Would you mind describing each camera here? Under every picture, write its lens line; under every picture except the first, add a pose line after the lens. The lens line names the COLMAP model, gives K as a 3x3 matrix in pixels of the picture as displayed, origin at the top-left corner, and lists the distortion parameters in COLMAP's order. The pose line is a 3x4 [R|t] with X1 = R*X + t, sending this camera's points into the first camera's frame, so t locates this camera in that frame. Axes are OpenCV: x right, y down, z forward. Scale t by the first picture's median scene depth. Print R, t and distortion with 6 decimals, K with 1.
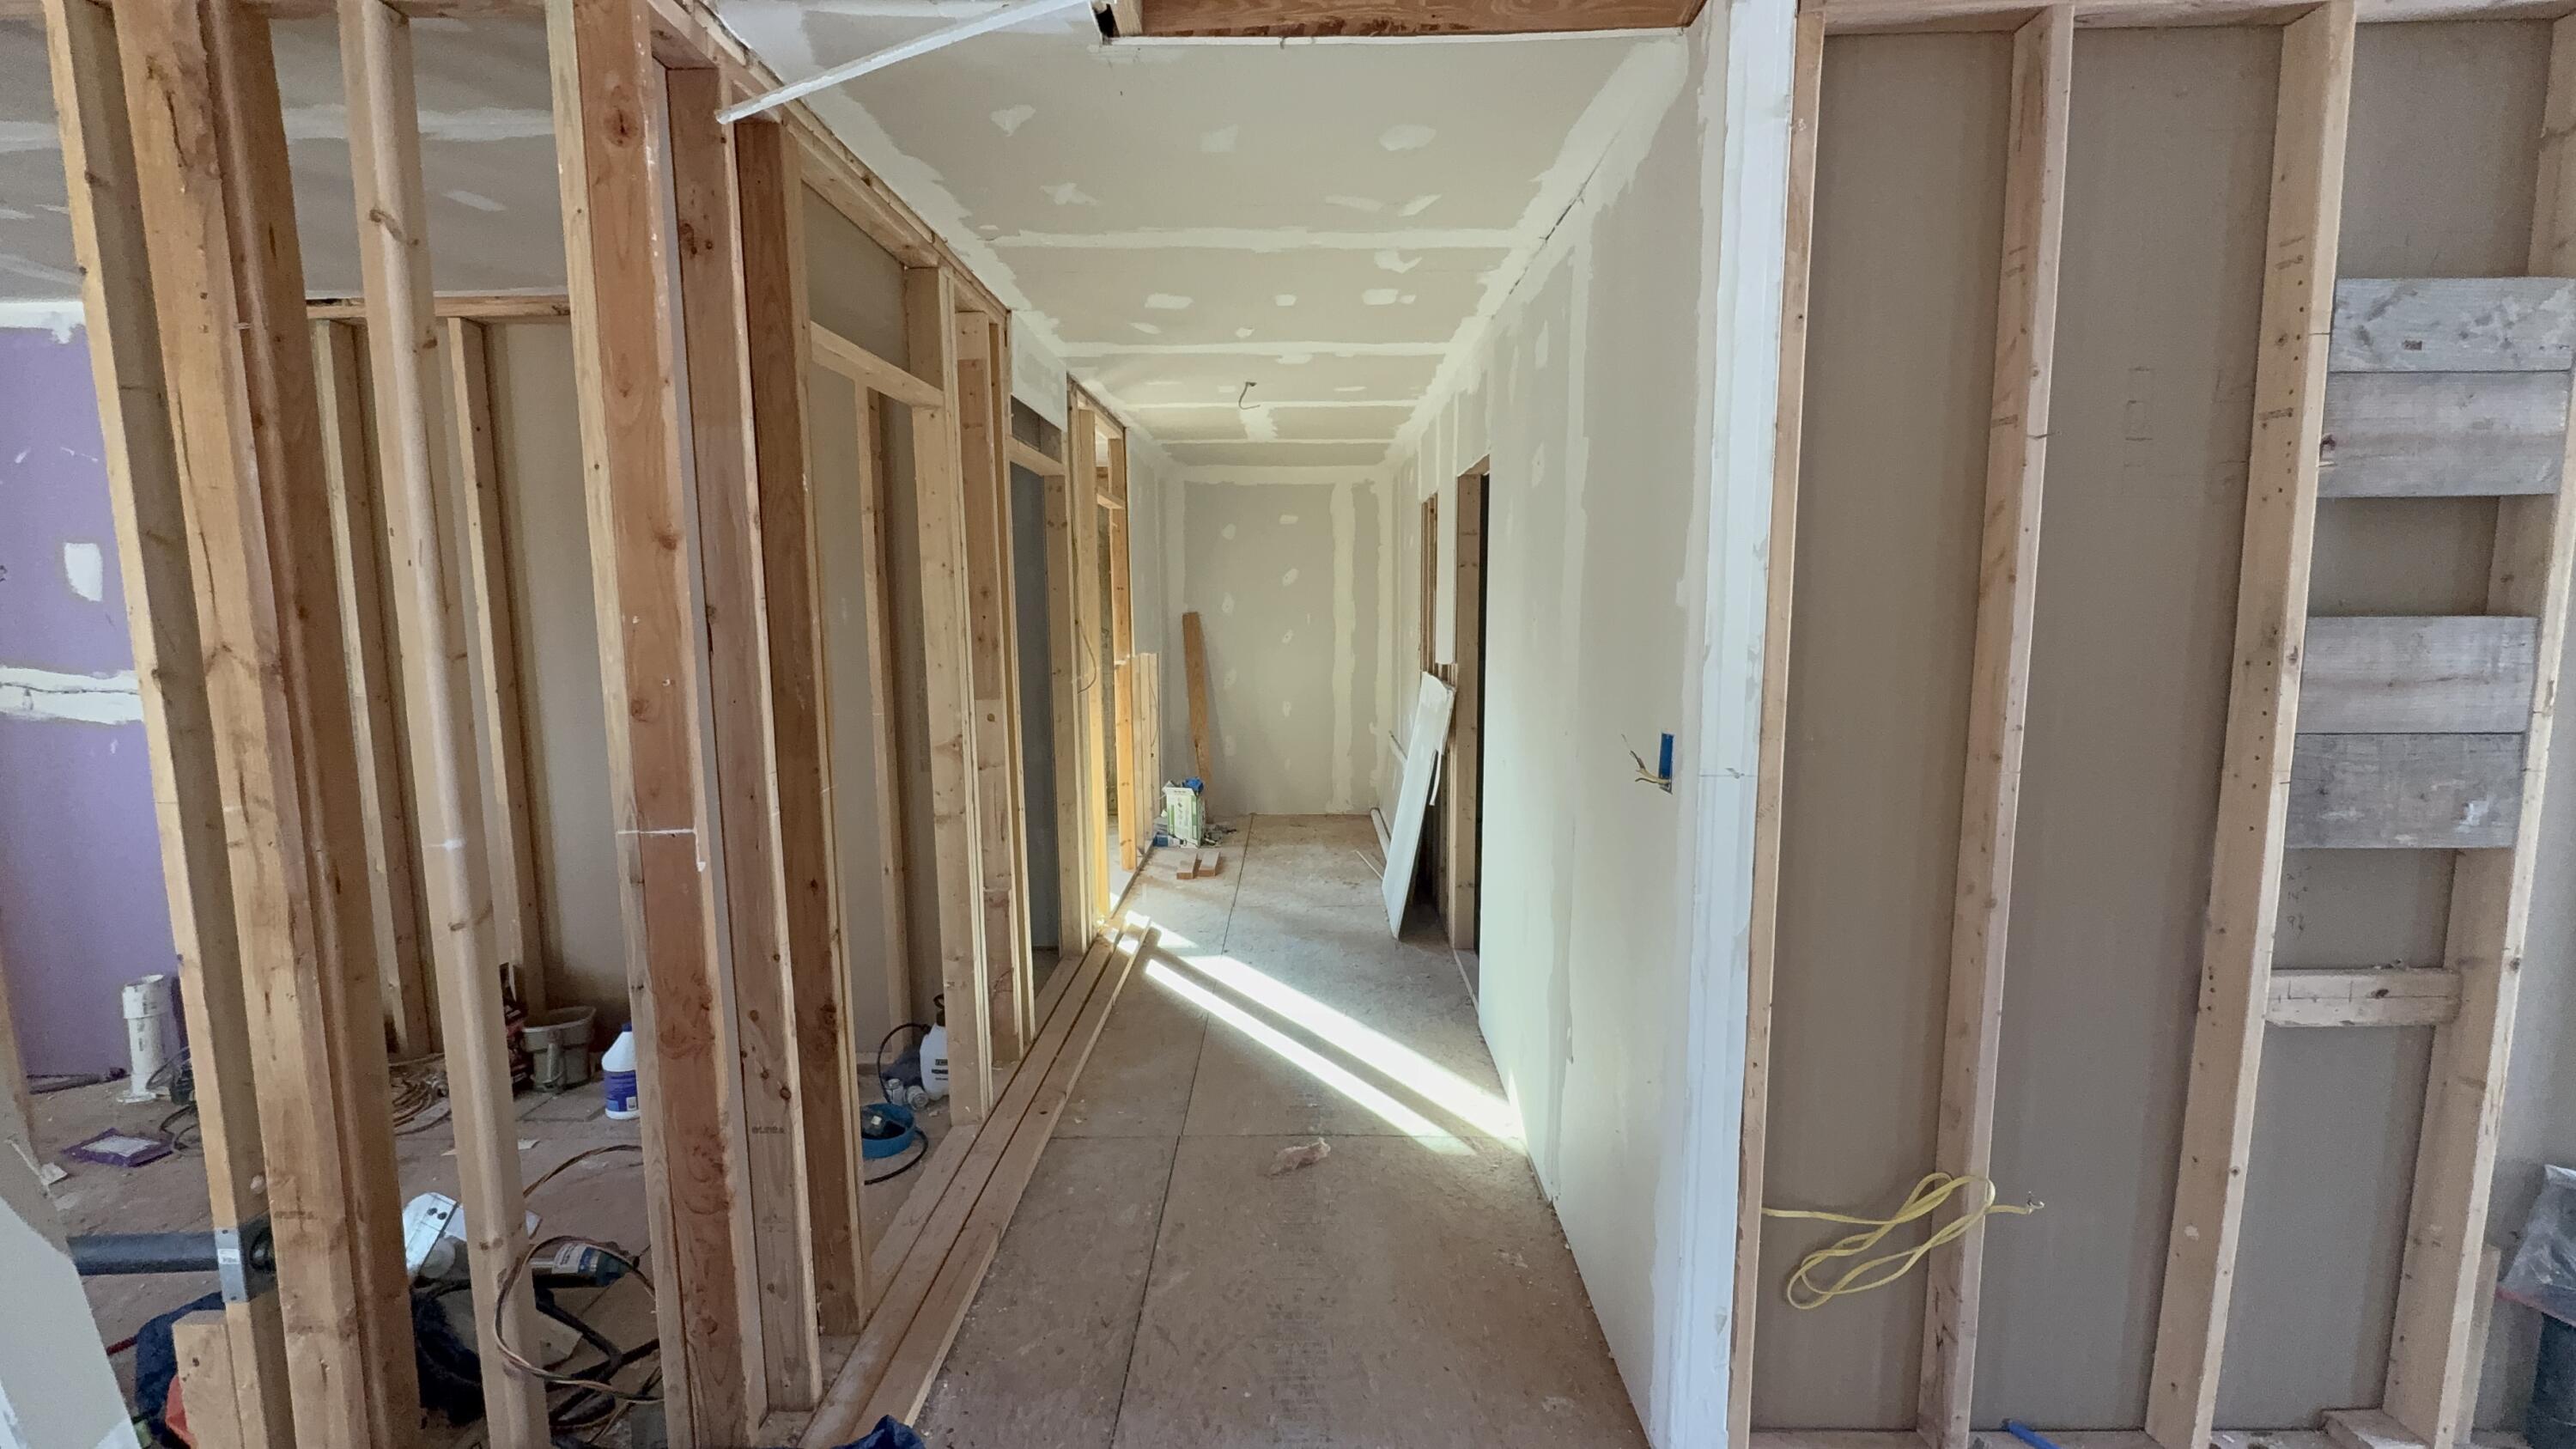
lens RADIAL K [[1129.6, 0, 1289.4], [0, 1129.6, 719.3], [0, 0, 1]] dist [-0.000046, 0.000124]
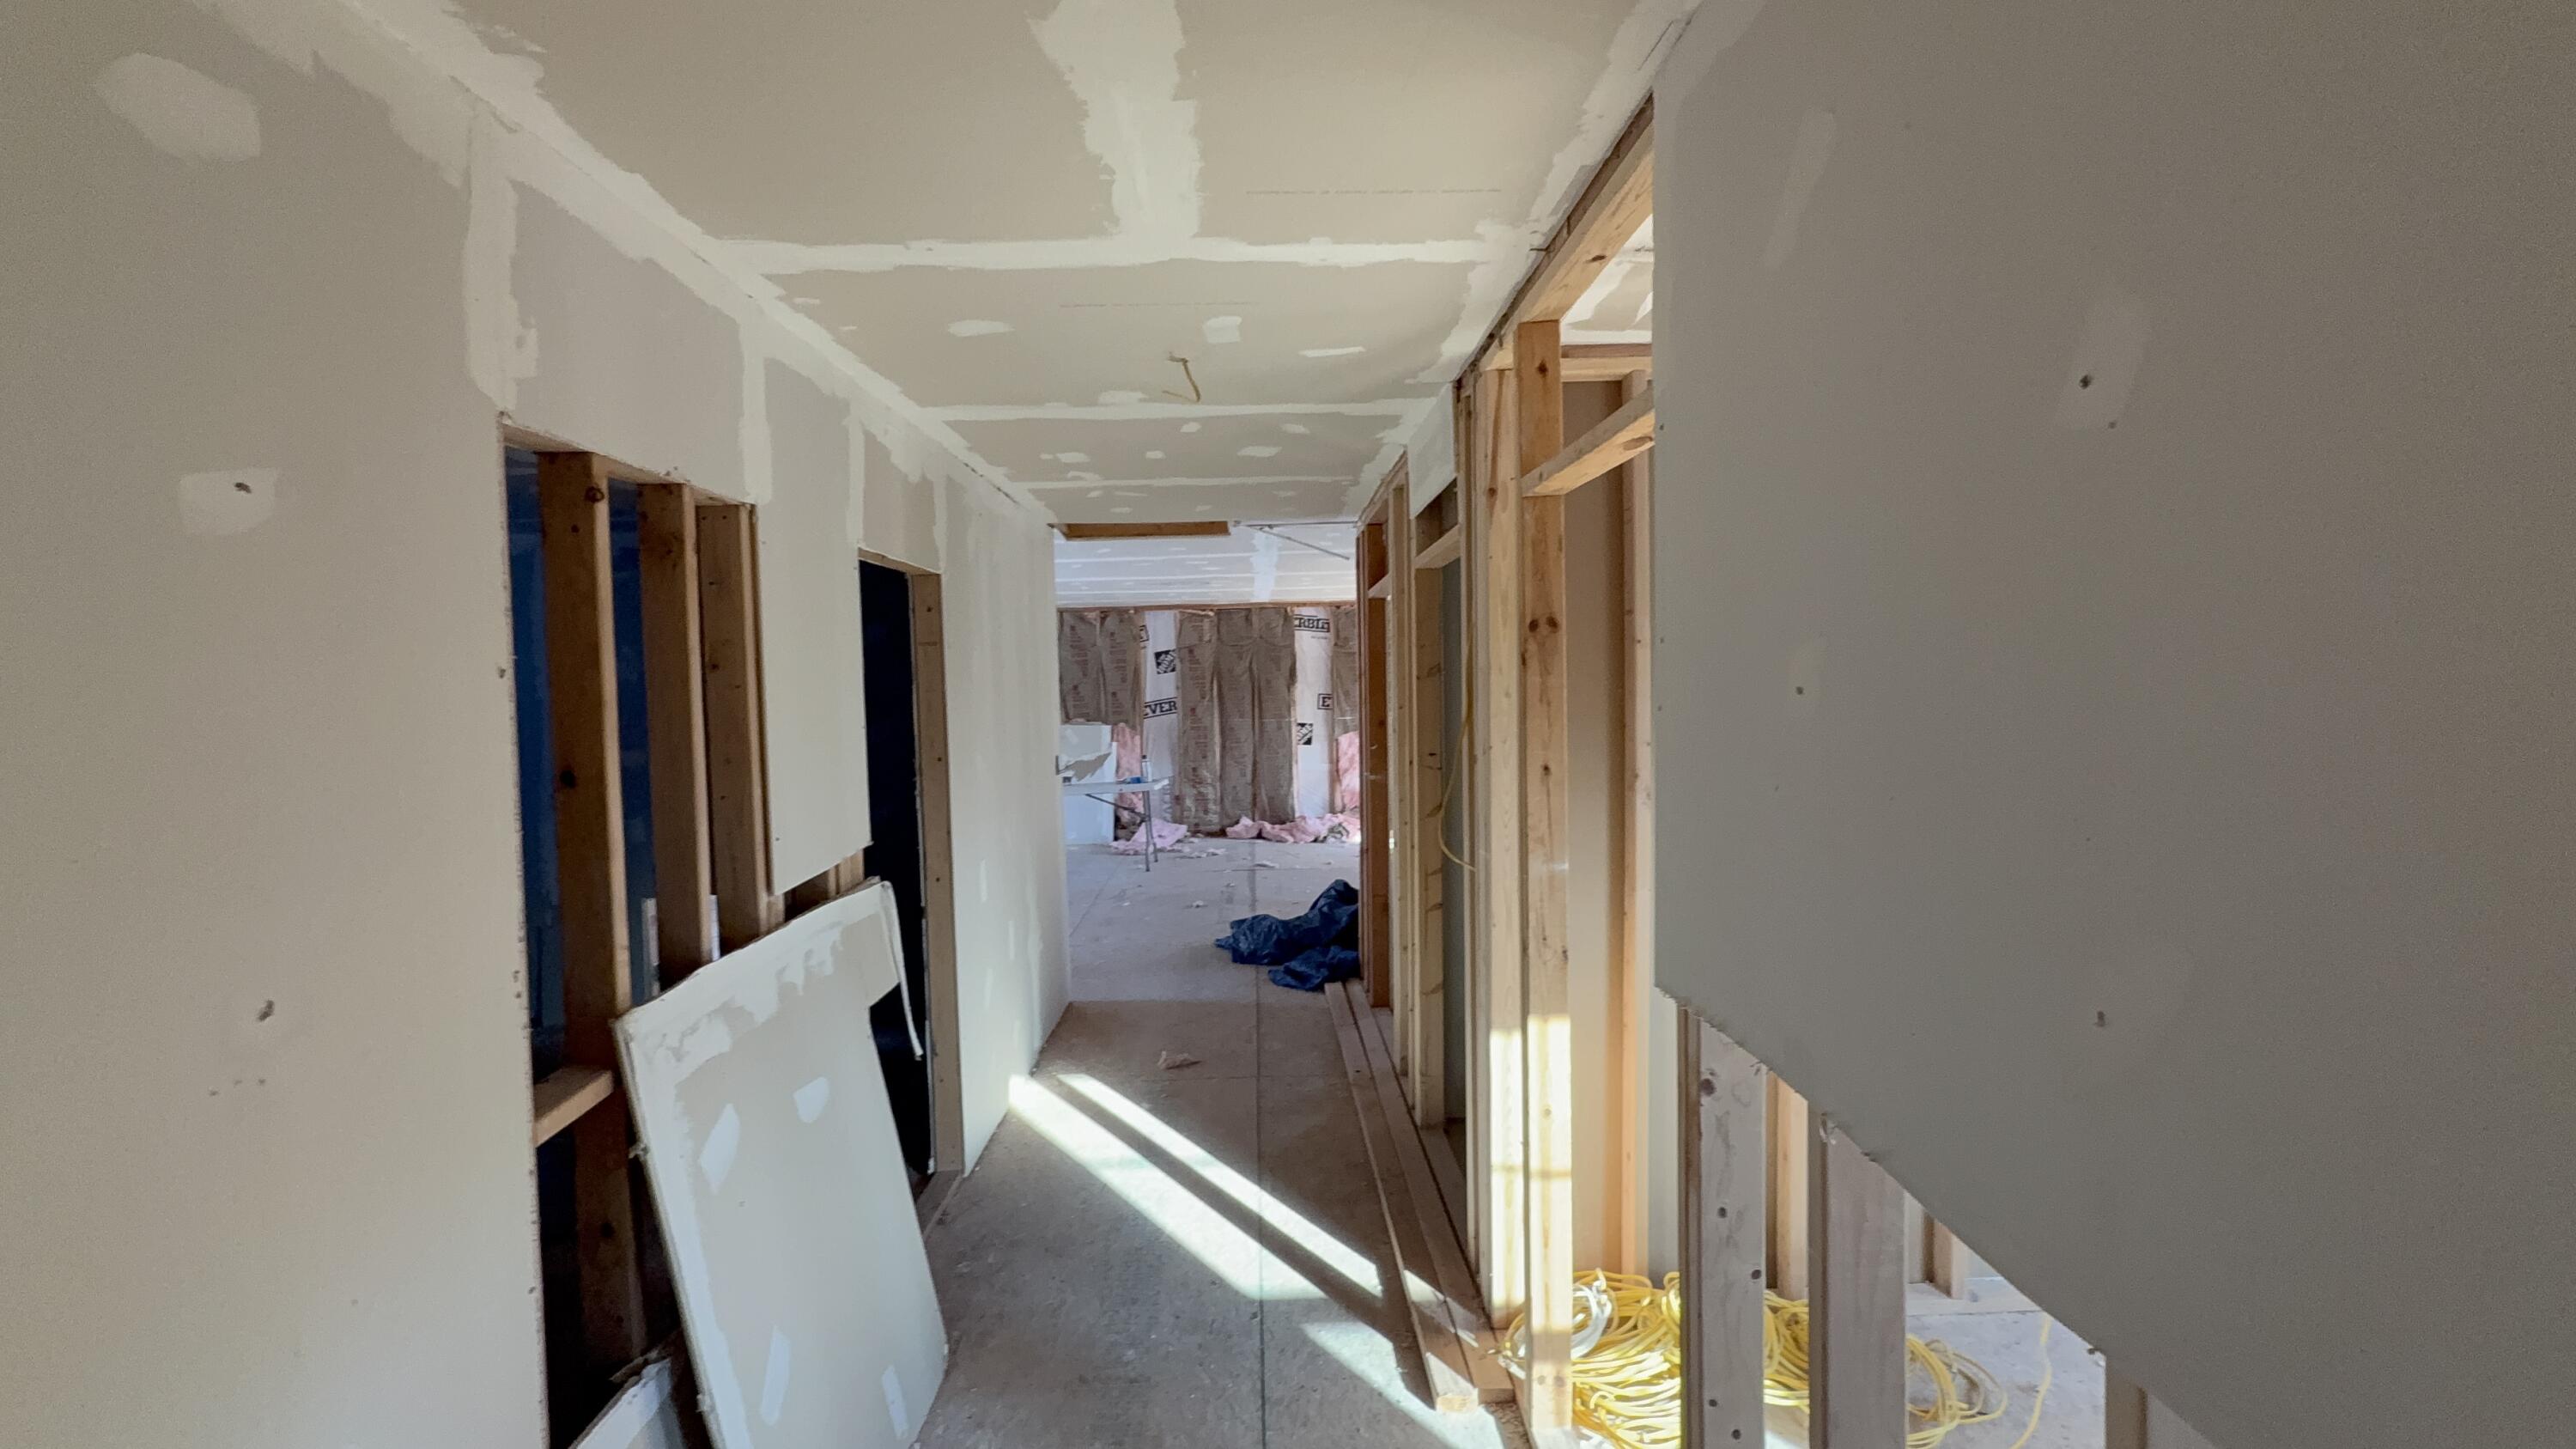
lens RADIAL K [[1129.6, 0, 1289.4], [0, 1129.6, 719.3], [0, 0, 1]] dist [-0.000046, 0.000124]
pose [[-0.998914, 0.031585, -0.034243, -0.073611], [0.025581, 0.986222, 0.163436, -0.233477], [0.038933, 0.162382, -0.985960, 1.748266]]
